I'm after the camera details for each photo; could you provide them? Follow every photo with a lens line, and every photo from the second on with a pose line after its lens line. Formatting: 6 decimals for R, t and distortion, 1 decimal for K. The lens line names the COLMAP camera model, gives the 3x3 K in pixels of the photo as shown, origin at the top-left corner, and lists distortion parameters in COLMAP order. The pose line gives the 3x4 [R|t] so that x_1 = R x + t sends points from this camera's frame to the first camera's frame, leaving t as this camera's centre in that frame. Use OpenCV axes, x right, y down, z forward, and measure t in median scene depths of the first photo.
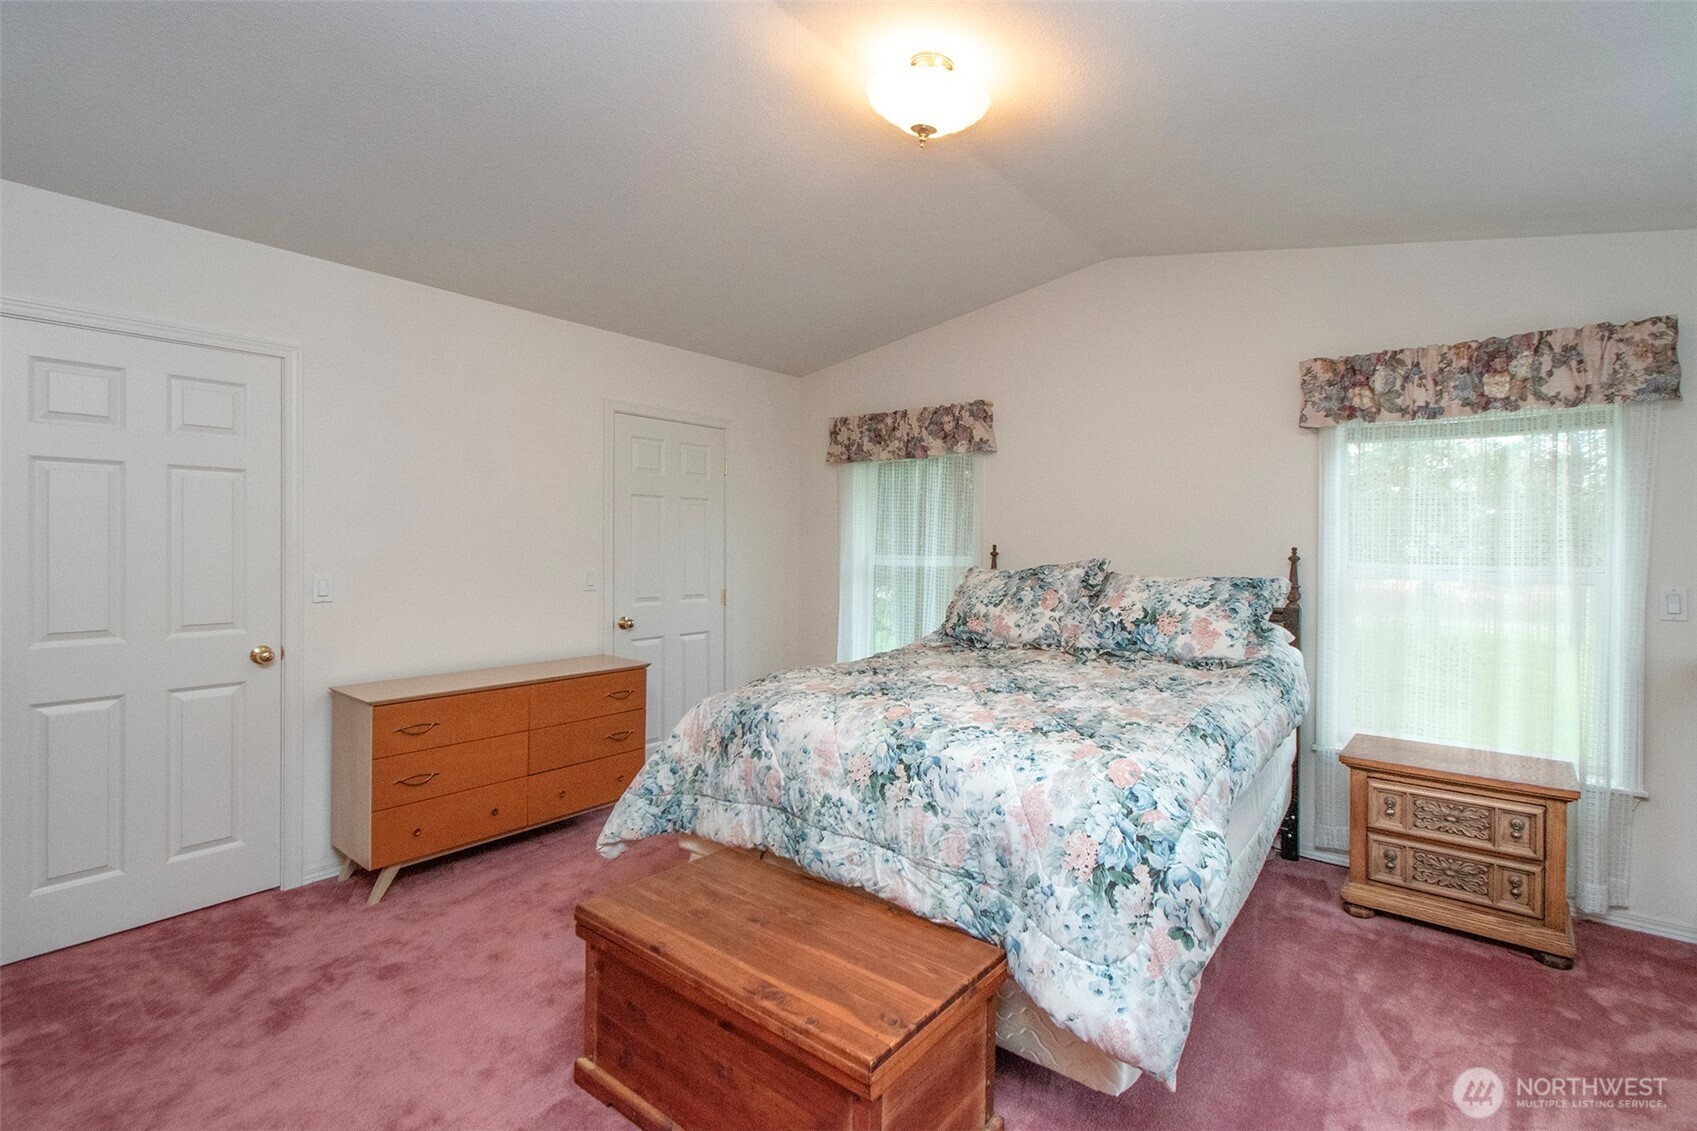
lens RADIAL K [[766.1, 0, 873.6], [0, 766.1, 557.8], [0, 0, 1]] dist [0.000046, -0.001350]
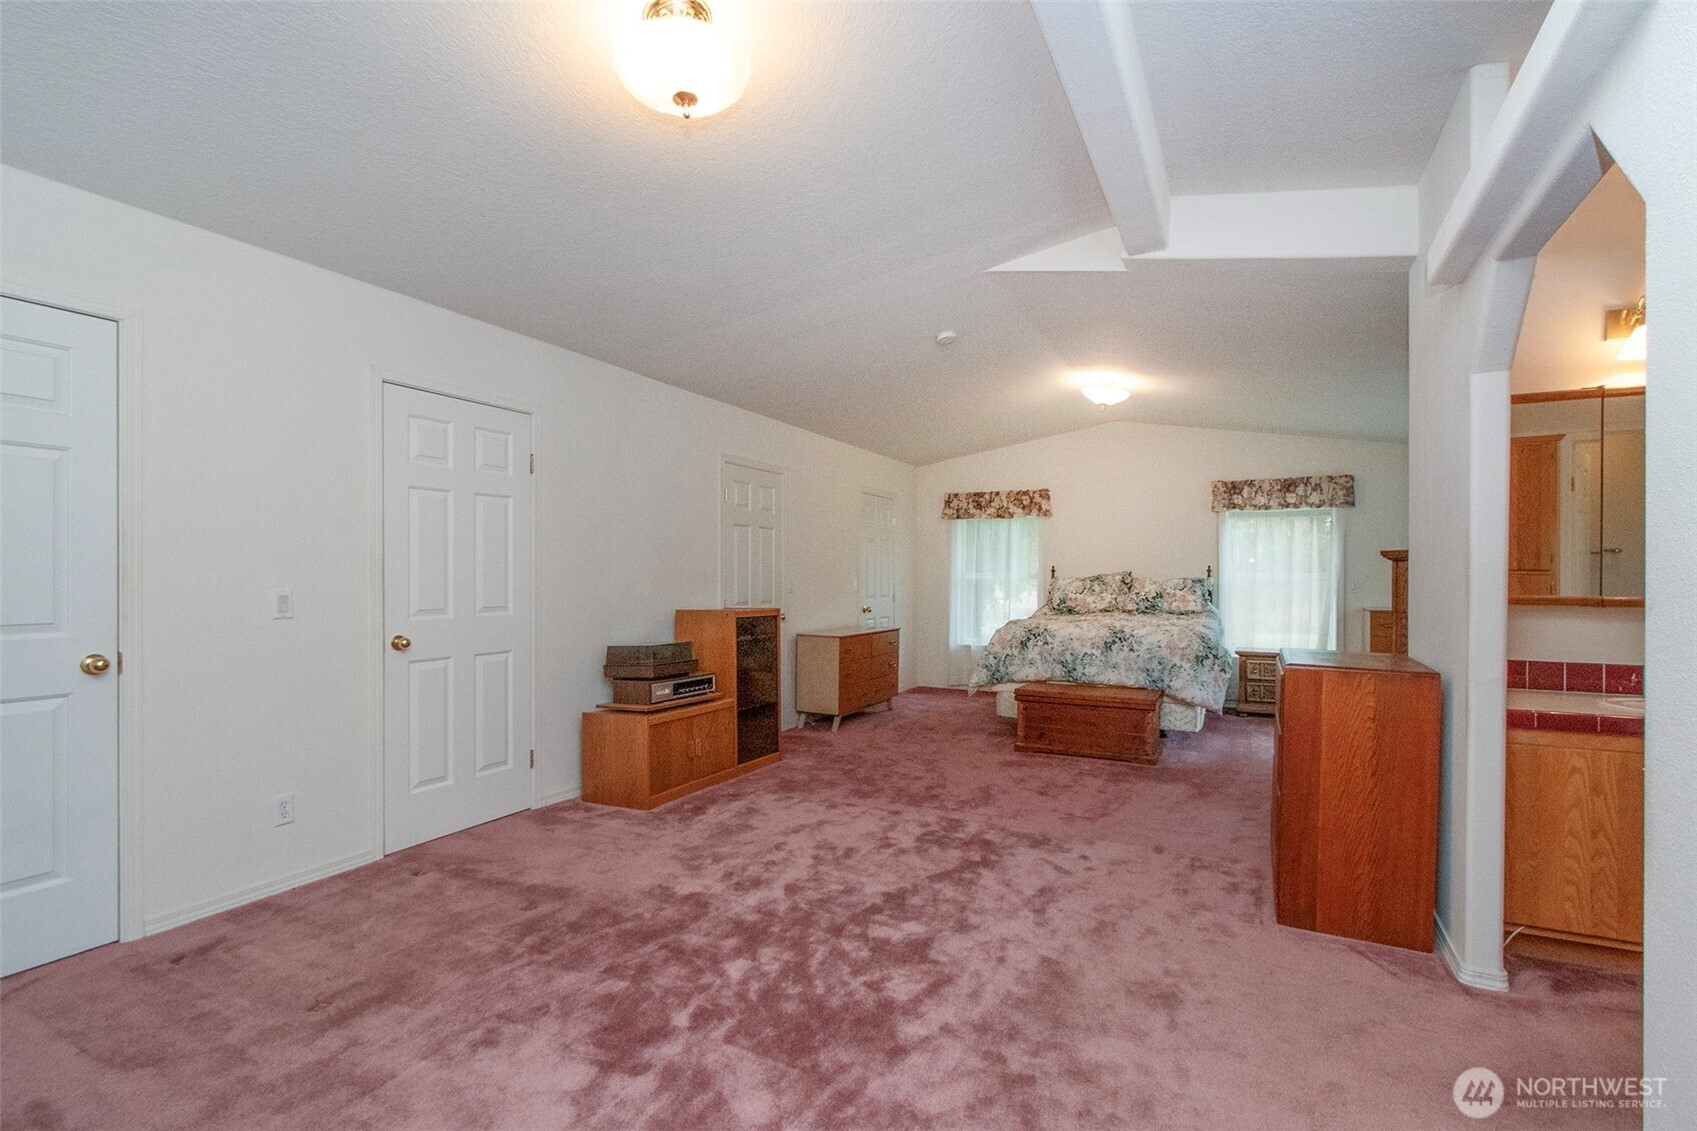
lens RADIAL K [[766.1, 0, 847.3], [0, 766.1, 586.7], [0, 0, 1]] dist [0.000046, -0.001350]
pose [[0.983290, -0.008359, 0.181853, -0.960806], [0.008105, 0.999965, 0.002137, 0.038168], [-0.181865, -0.000627, 0.983323, -1.072783]]
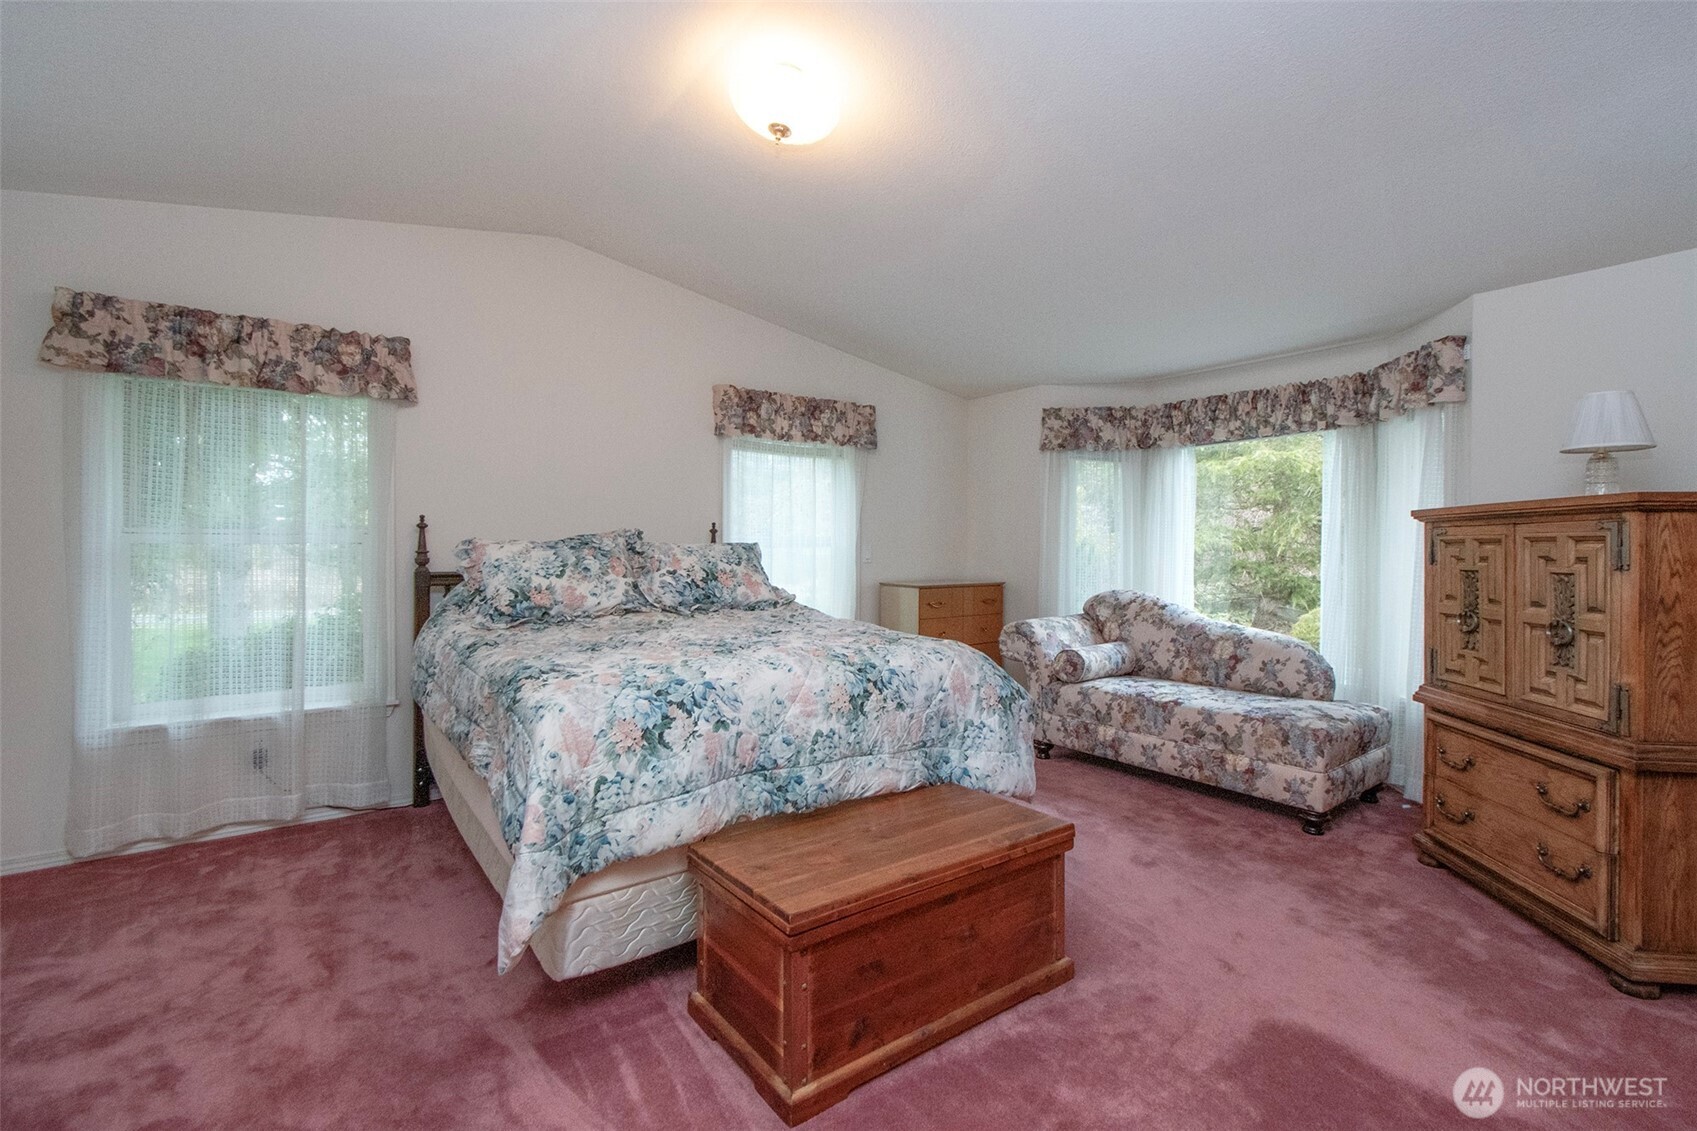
lens RADIAL K [[766.1, 0, 853.8], [0, 766.1, 554.5], [0, 0, 1]] dist [0.000046, -0.001350]
pose [[0.271874, -0.015106, 0.962214, -0.732606], [0.014446, 0.999828, 0.011615, 0.032828], [-0.962224, 0.010743, 0.272045, 0.443322]]
